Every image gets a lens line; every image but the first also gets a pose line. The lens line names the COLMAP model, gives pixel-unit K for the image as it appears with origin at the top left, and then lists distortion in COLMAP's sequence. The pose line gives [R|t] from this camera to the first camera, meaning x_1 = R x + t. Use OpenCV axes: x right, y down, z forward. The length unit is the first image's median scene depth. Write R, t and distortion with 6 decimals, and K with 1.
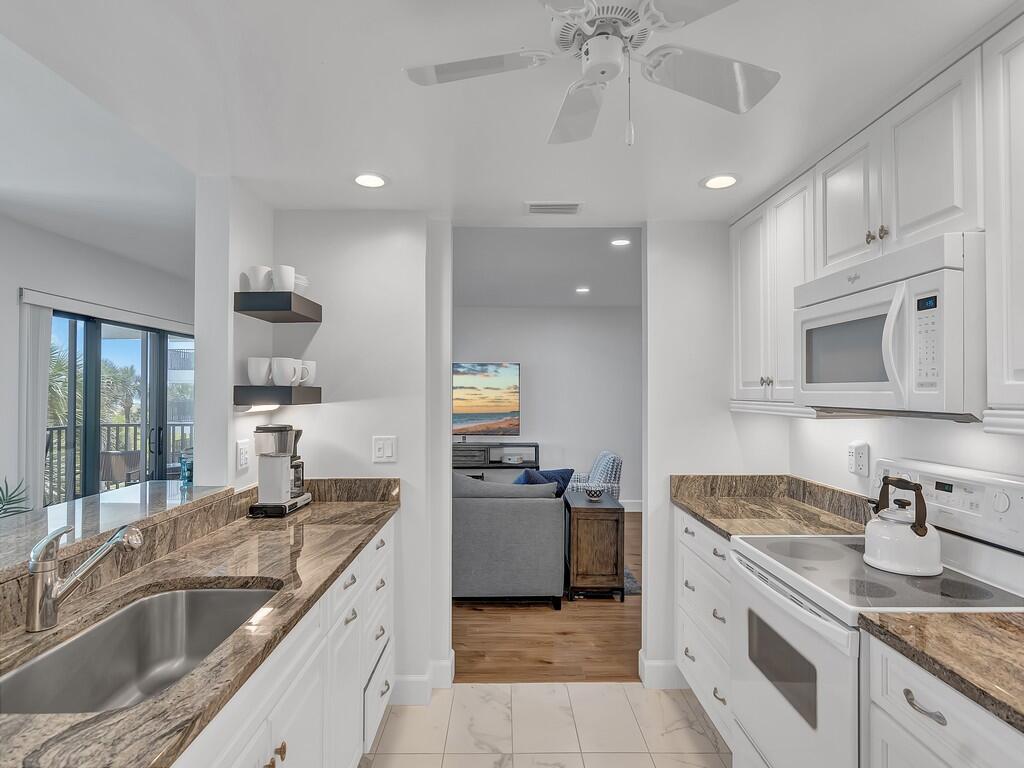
lens RADIAL K [[532.3, 0, 516.3], [0, 532.3, 388.1], [0, 0, 1]] dist [0.002237, -0.004977]
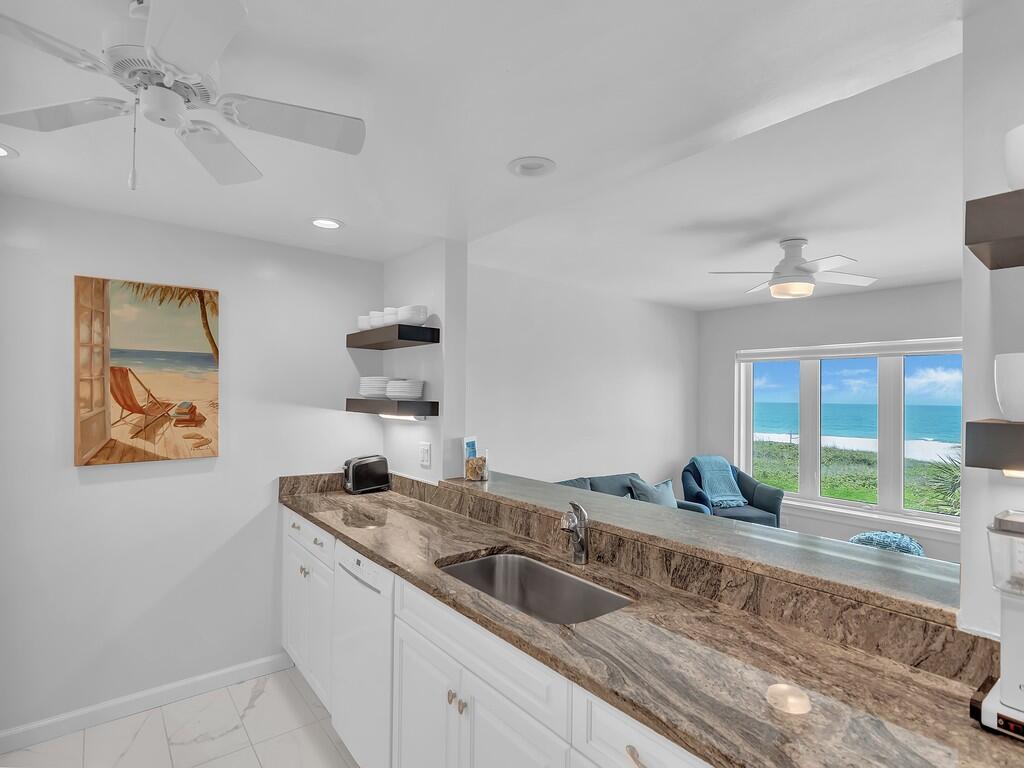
lens RADIAL K [[513.7, 0, 511.7], [0, 513.7, 388.6], [0, 0, 1]] dist [-0.005179, 0.001945]
pose [[-0.793194, -0.020803, -0.608614, 0.136532], [-0.010933, 0.999742, -0.019923, -0.021934], [0.608871, -0.009149, -0.793217, 1.305910]]
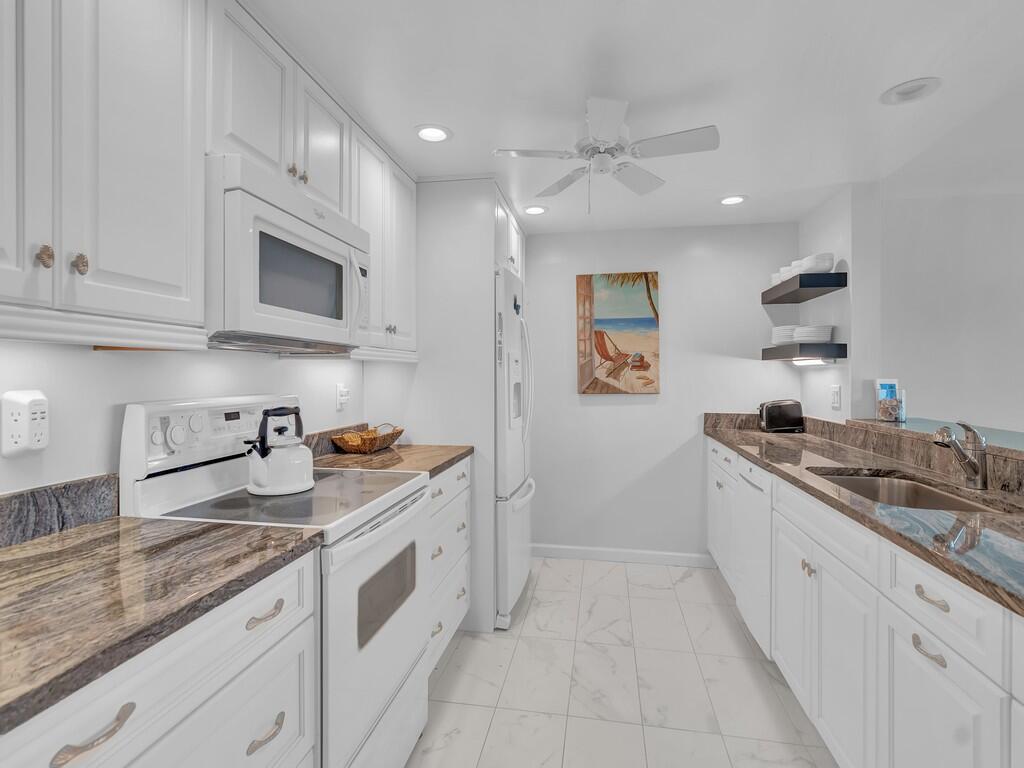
lens RADIAL K [[514.3, 0, 501.1], [0, 514.3, 376.7], [0, 0, 1]] dist [0.002849, -0.007869]
pose [[-0.974247, -0.008589, 0.225319, 0.058209], [-0.010177, 0.999931, -0.005889, 0.098813], [-0.225253, -0.008030, -0.974267, 1.688868]]
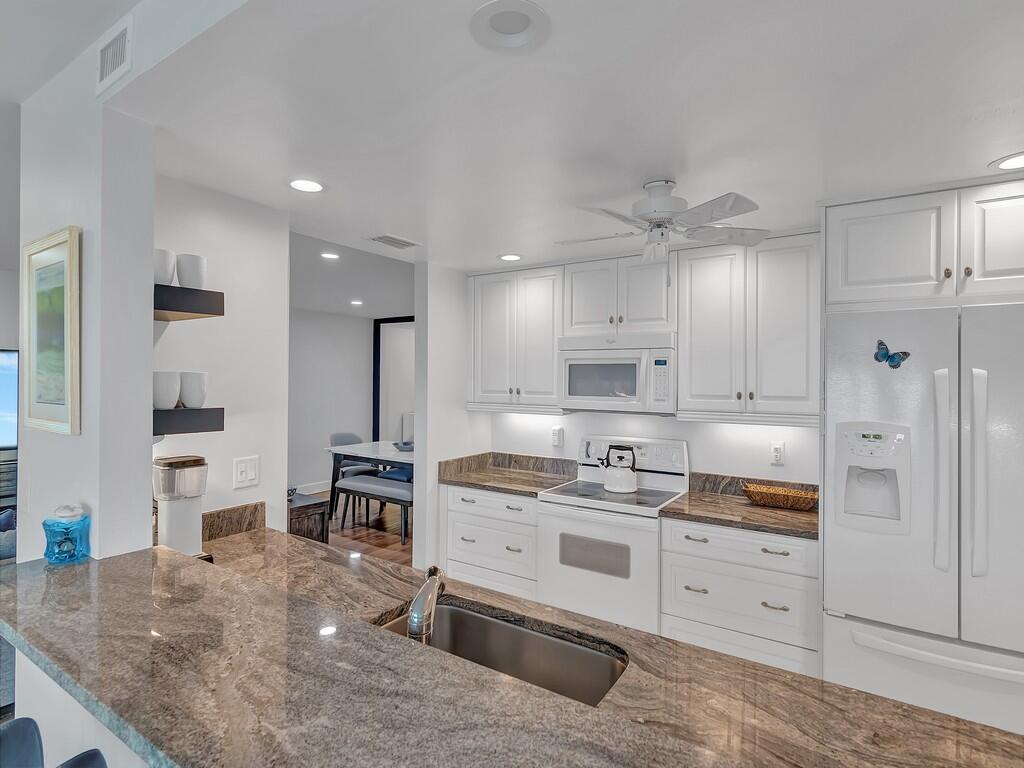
lens RADIAL K [[514.3, 0, 495.4], [0, 514.3, 381.0], [0, 0, 1]] dist [0.002849, -0.007869]
pose [[0.594682, -0.000006, 0.803961, -0.961092], [-0.012640, 0.999876, 0.009358, -0.070594], [-0.803862, -0.015727, 0.594608, 0.218694]]
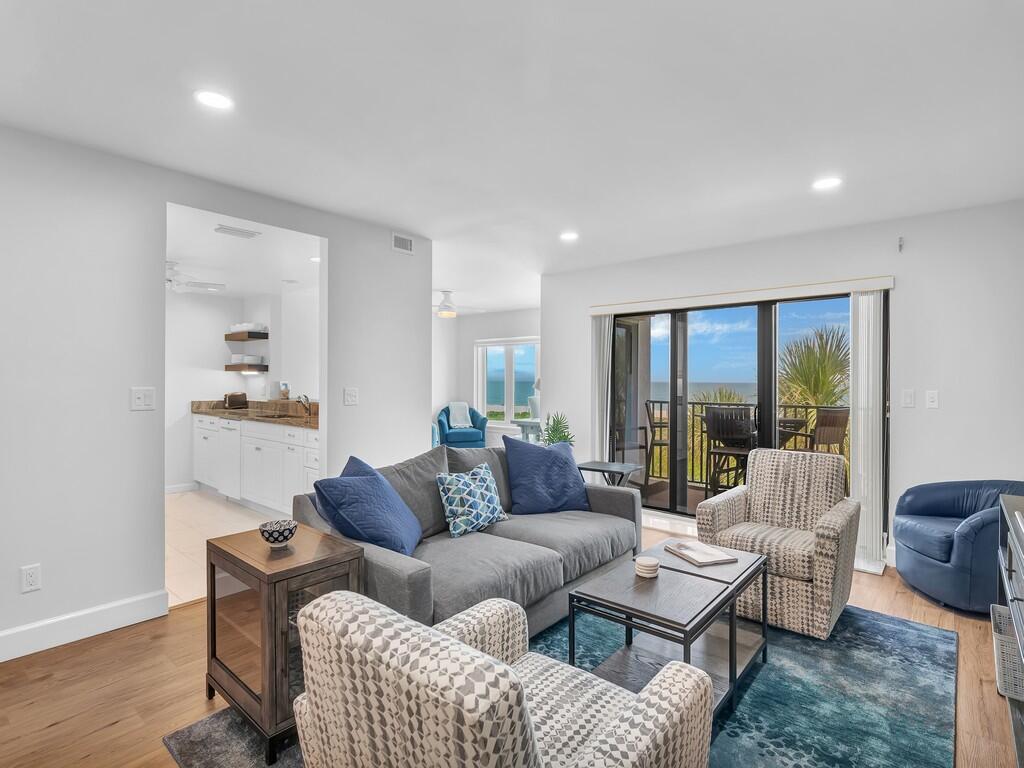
lens RADIAL K [[513.7, 0, 520.7], [0, 513.7, 380.0], [0, 0, 1]] dist [-0.005179, 0.001945]
pose [[-0.670109, -0.003818, -0.742253, 0.751792], [0.002565, 0.999969, -0.007459, 0.107487], [0.742259, -0.006902, -0.670078, 3.362231]]
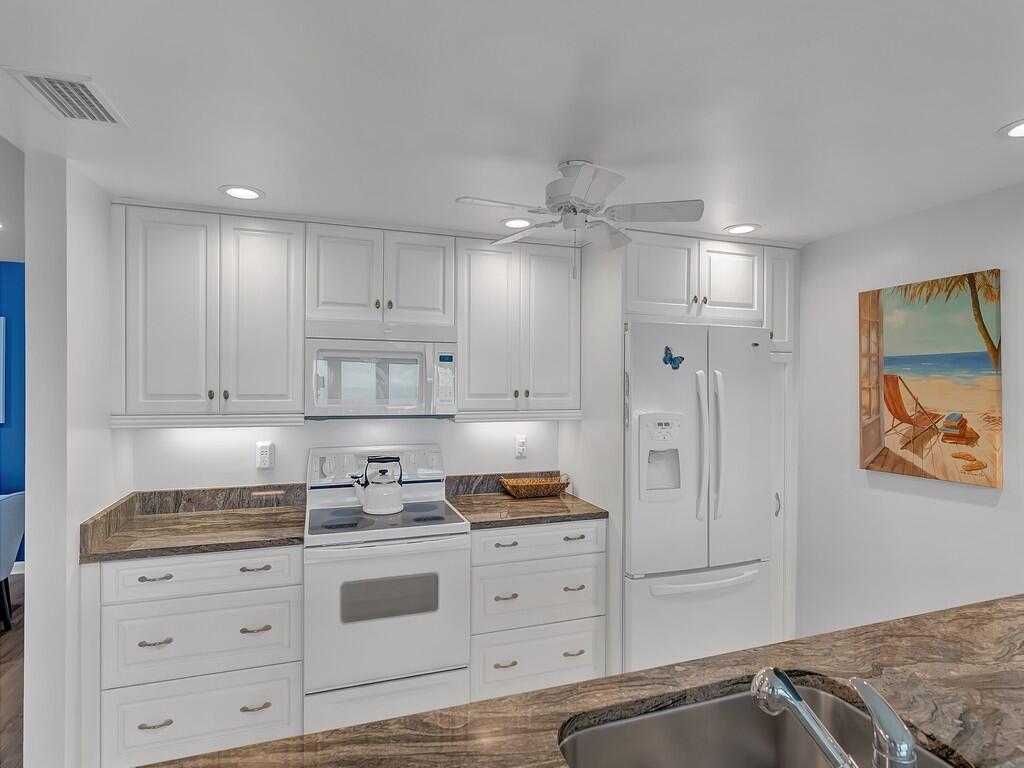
lens RADIAL K [[532.3, 0, 493.4], [0, 532.3, 384.3], [0, 0, 1]] dist [0.002237, -0.004977]
pose [[-0.275751, -0.007751, 0.961198, -0.832885], [-0.015753, 0.999870, 0.003544, -0.055908], [-0.961100, -0.014164, -0.275837, 1.003091]]
